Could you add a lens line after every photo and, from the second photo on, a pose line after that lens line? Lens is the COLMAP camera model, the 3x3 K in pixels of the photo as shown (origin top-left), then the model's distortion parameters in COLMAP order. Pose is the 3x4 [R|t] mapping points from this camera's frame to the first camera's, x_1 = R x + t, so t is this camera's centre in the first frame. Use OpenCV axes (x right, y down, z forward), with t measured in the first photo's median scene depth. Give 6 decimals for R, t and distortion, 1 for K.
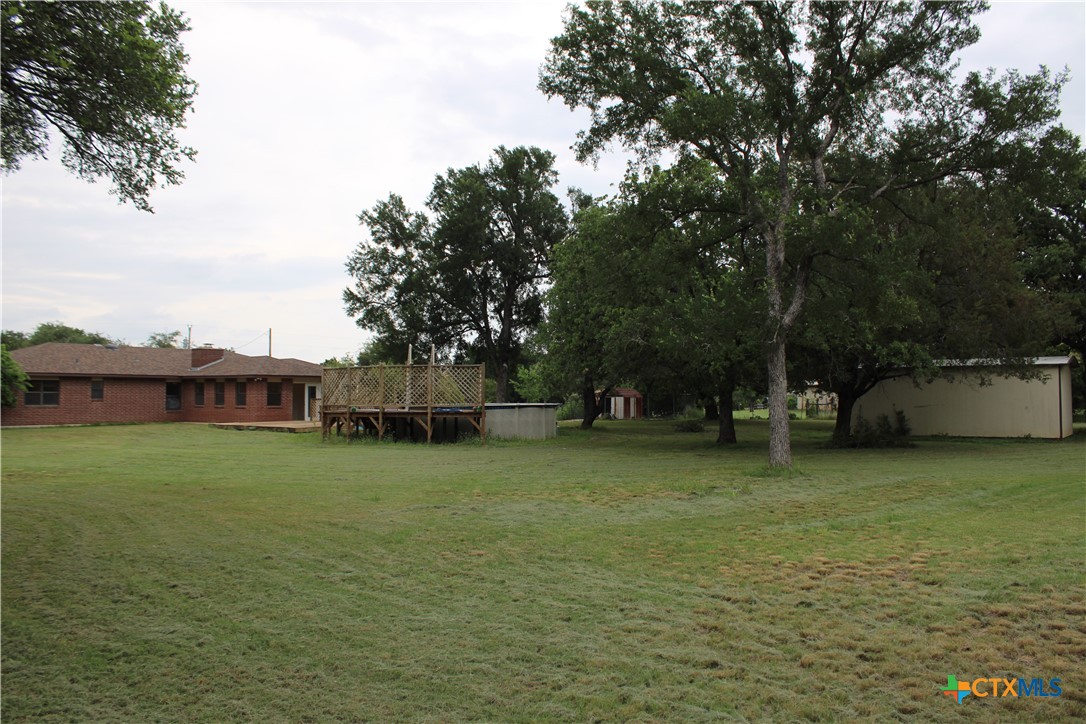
lens RADIAL K [[899.1, 0, 544.5], [0, 899.1, 357.4], [0, 0, 1]] dist [-0.160368, 0.141516]
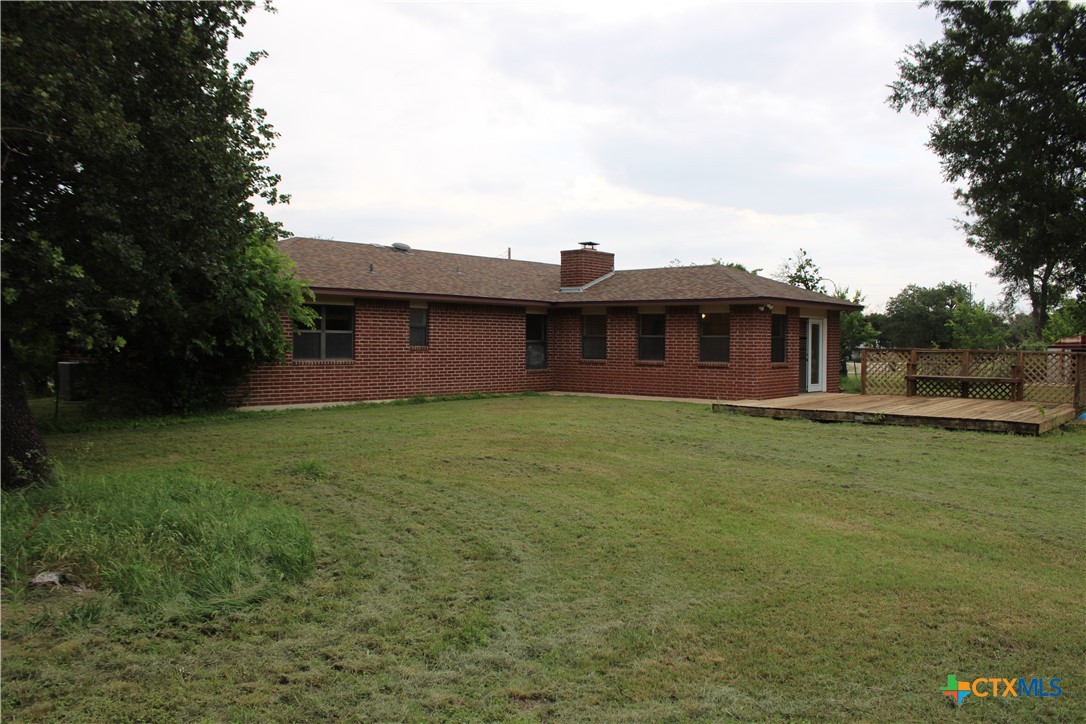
lens RADIAL K [[899.1, 0, 547.4], [0, 899.1, 363.2], [0, 0, 1]] dist [-0.160368, 0.141516]
pose [[0.996665, 0.011564, -0.080780, -0.381041], [-0.006323, 0.997876, 0.064840, 0.023119], [0.081358, -0.064113, 0.994621, 0.485703]]
